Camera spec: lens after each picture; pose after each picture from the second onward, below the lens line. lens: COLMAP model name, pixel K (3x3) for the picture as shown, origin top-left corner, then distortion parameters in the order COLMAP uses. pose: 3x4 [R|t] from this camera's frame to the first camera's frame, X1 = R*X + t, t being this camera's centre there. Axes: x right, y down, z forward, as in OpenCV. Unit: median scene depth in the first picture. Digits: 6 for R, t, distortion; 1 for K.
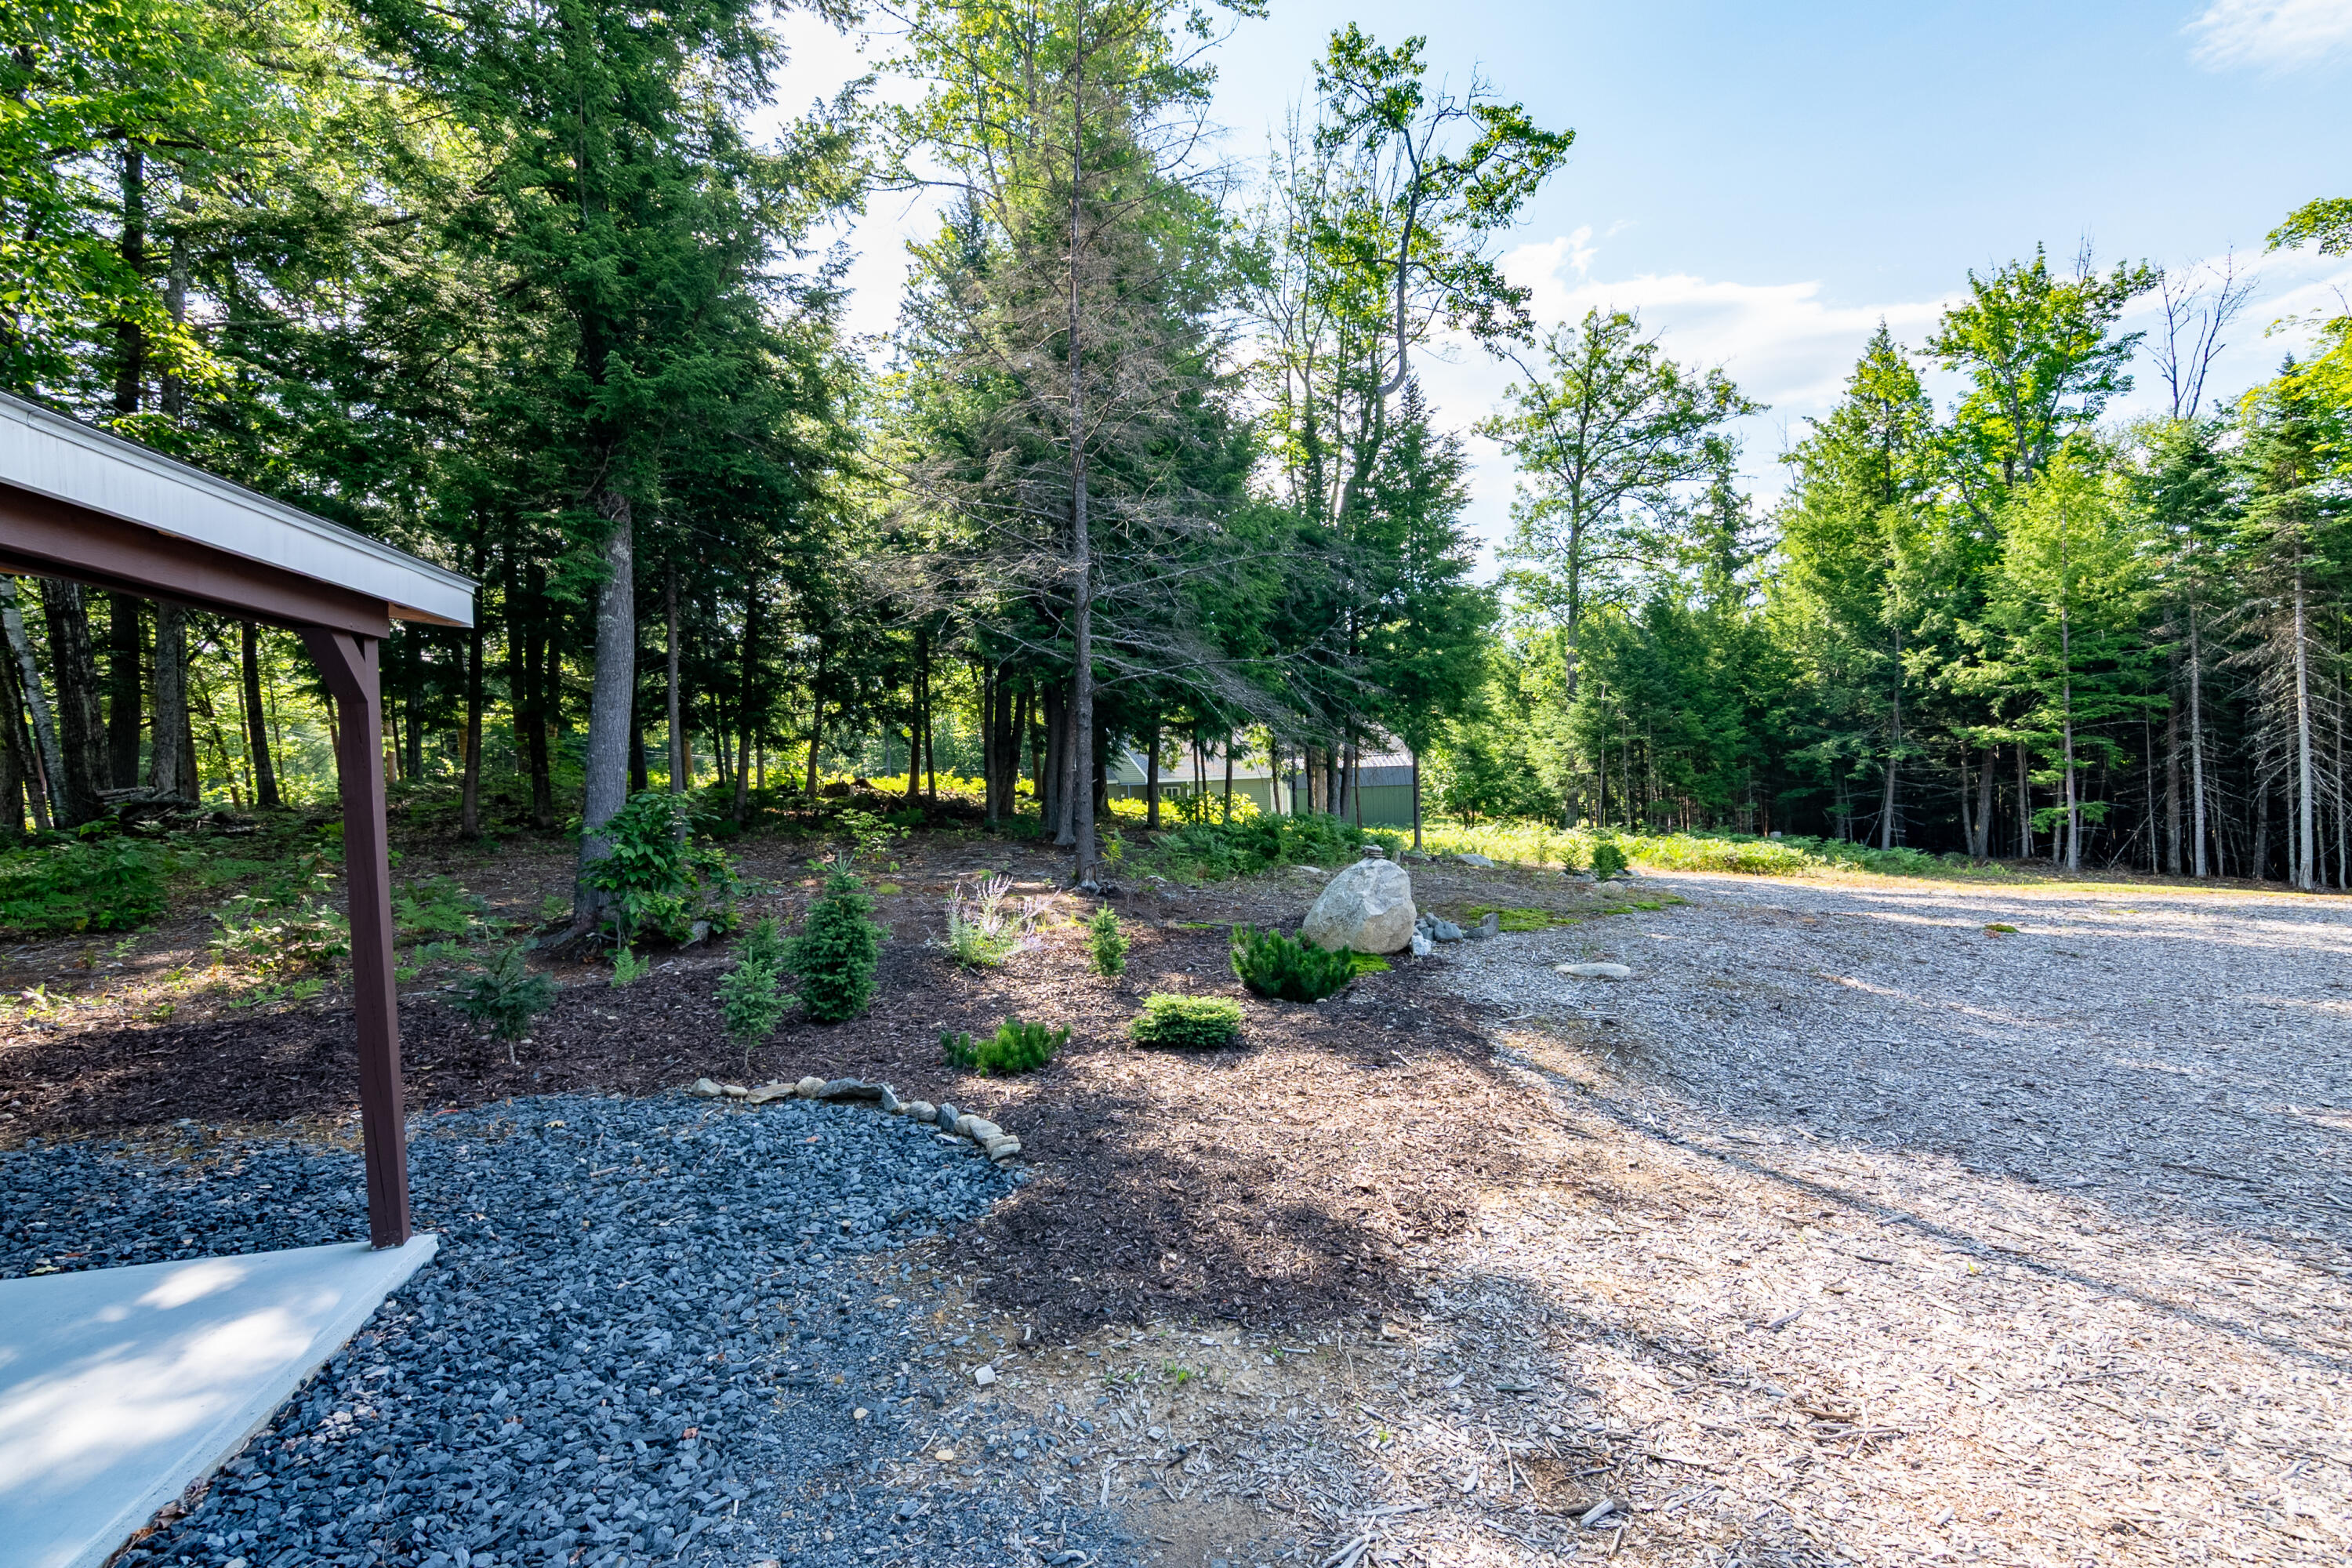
lens RADIAL K [[1131.9, 0, 1156.7], [0, 1131.9, 781.9], [0, 0, 1]] dist [-0.001097, 0.001185]
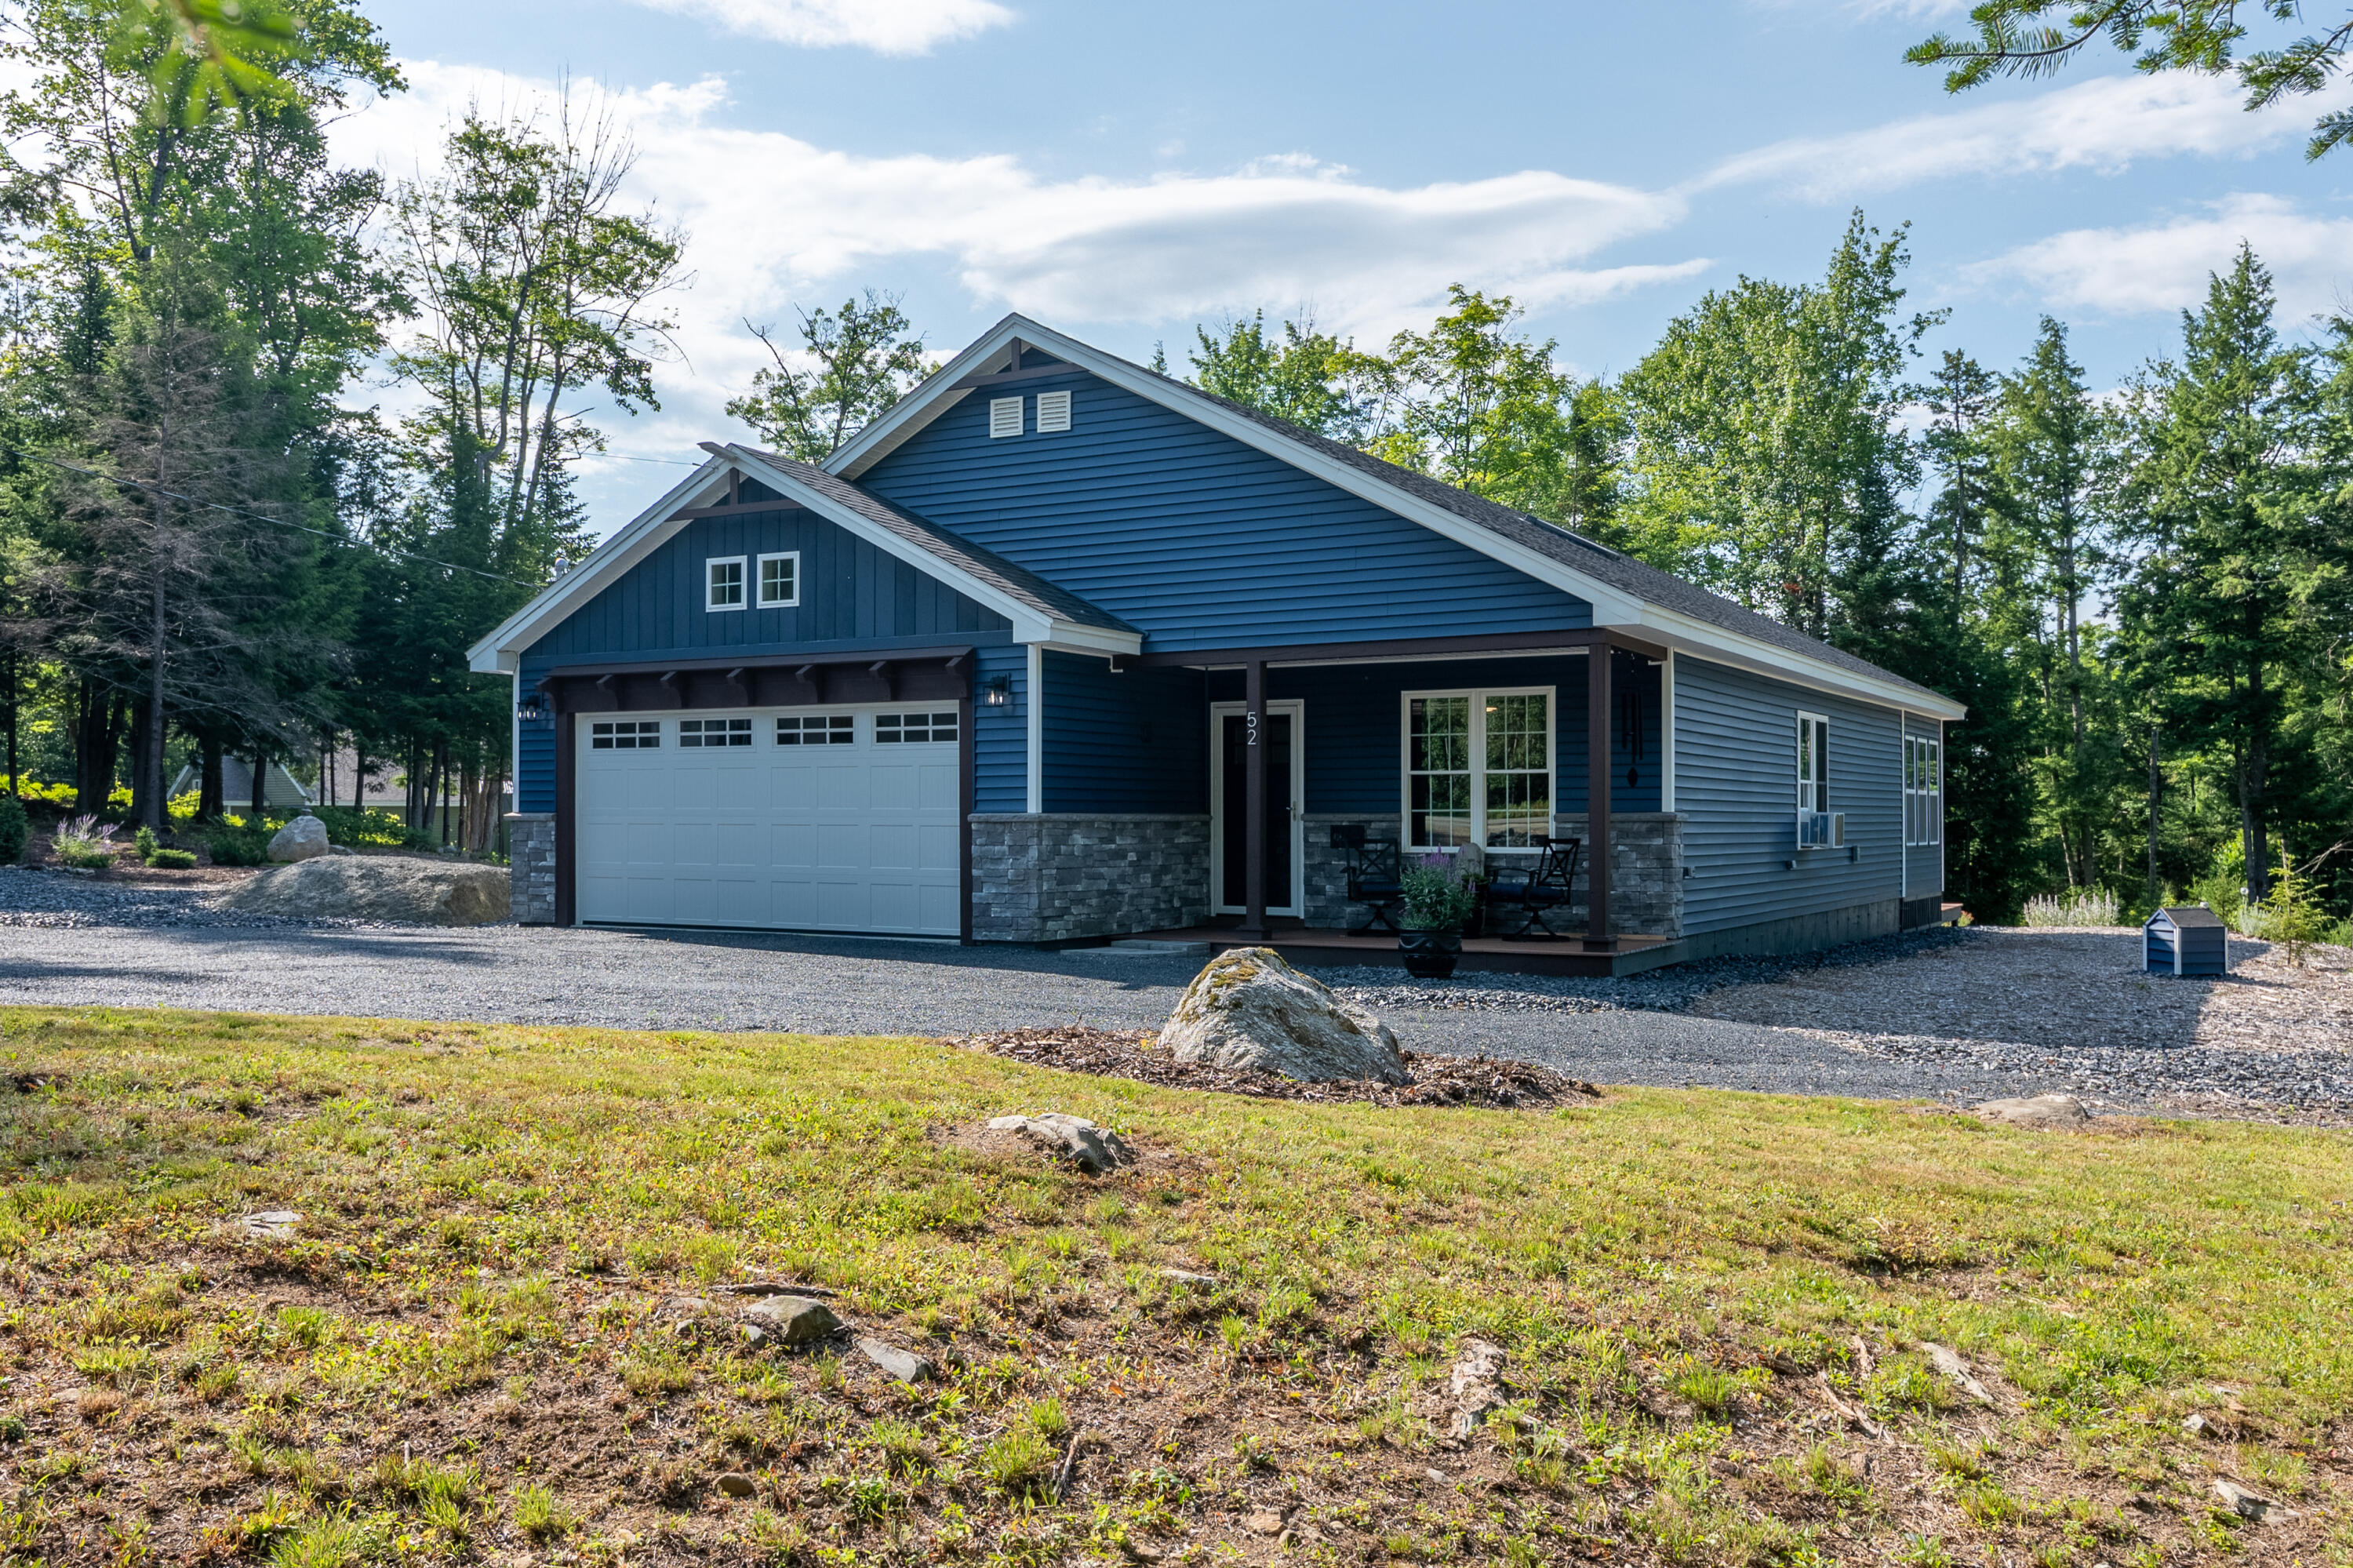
lens RADIAL K [[1987.4, 0, 1161.6], [0, 1987.4, 783.9], [0, 0, 1]] dist [-0.001475, 0.015245]
pose [[0.936345, 0.044188, 0.348289, 0.080784], [-0.034201, 0.998810, -0.034774, 0.017714], [-0.349411, 0.020649, 0.936742, -0.588906]]
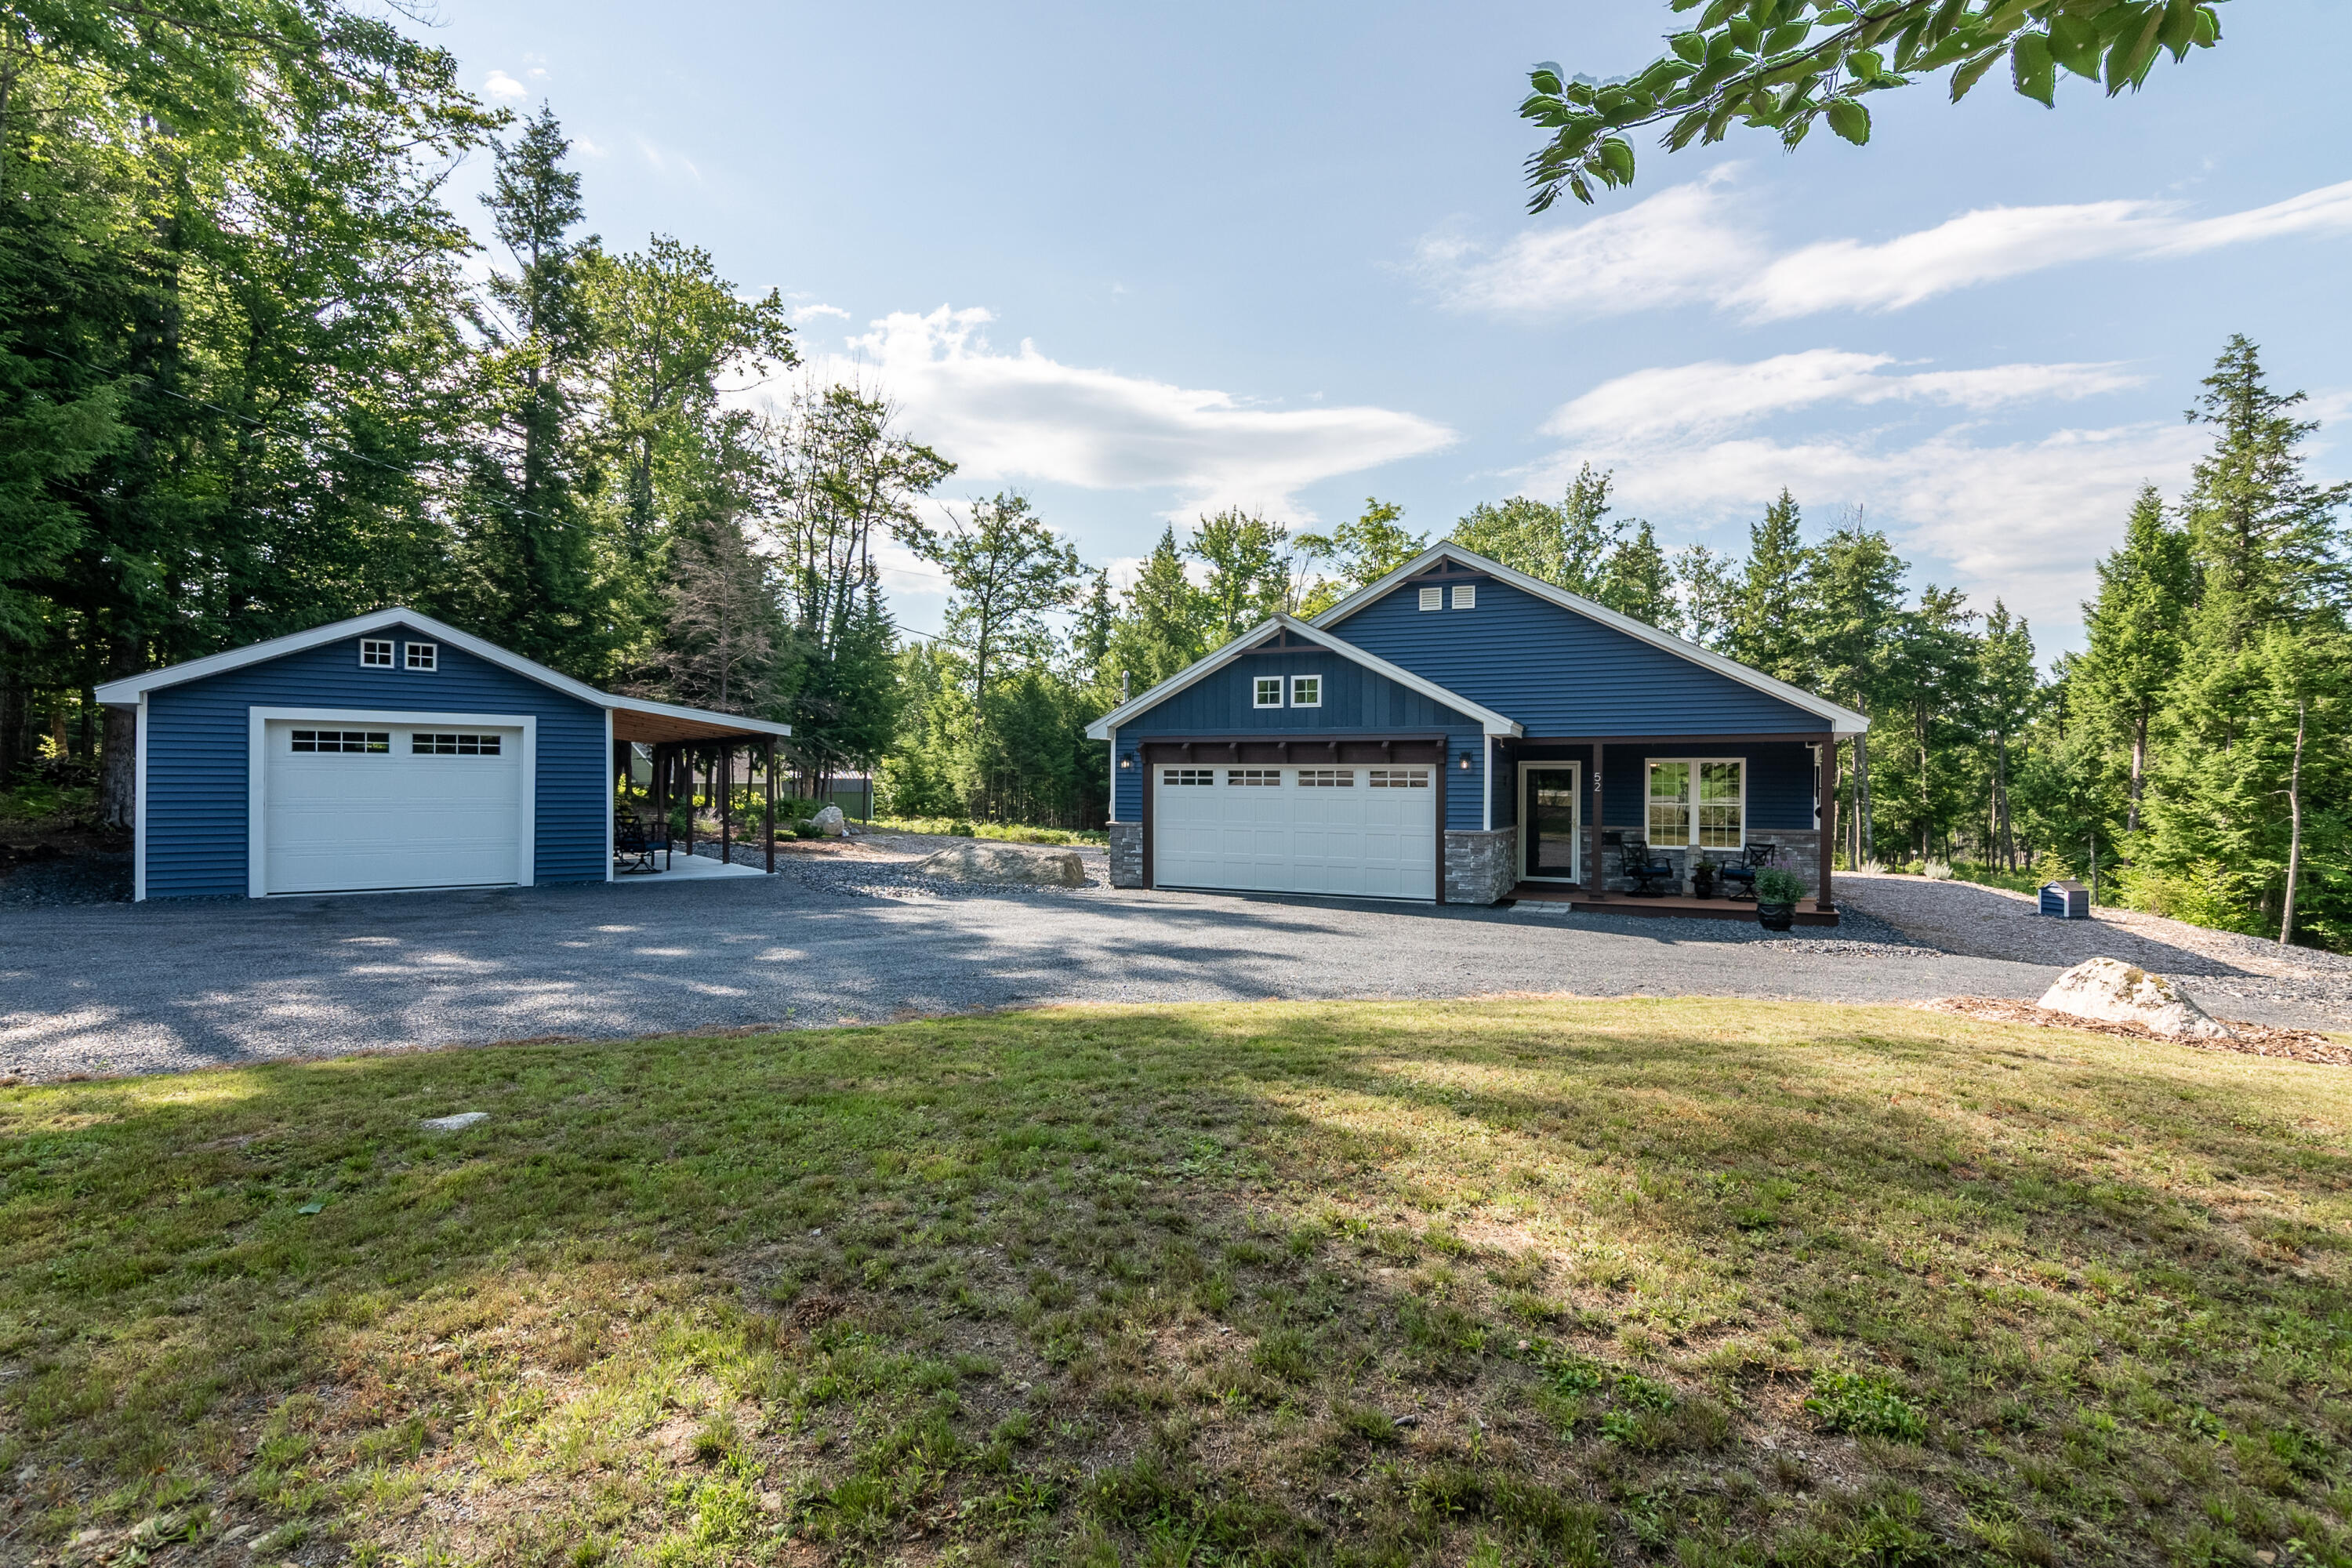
lens RADIAL K [[1131.9, 0, 1164.1], [0, 1131.9, 778.1], [0, 0, 1]] dist [-0.001097, 0.001185]
pose [[0.896993, 0.045456, 0.439702, -0.083881], [-0.038457, 0.998952, -0.024818, 0.006274], [-0.440369, 0.005352, 0.897801, -0.512739]]
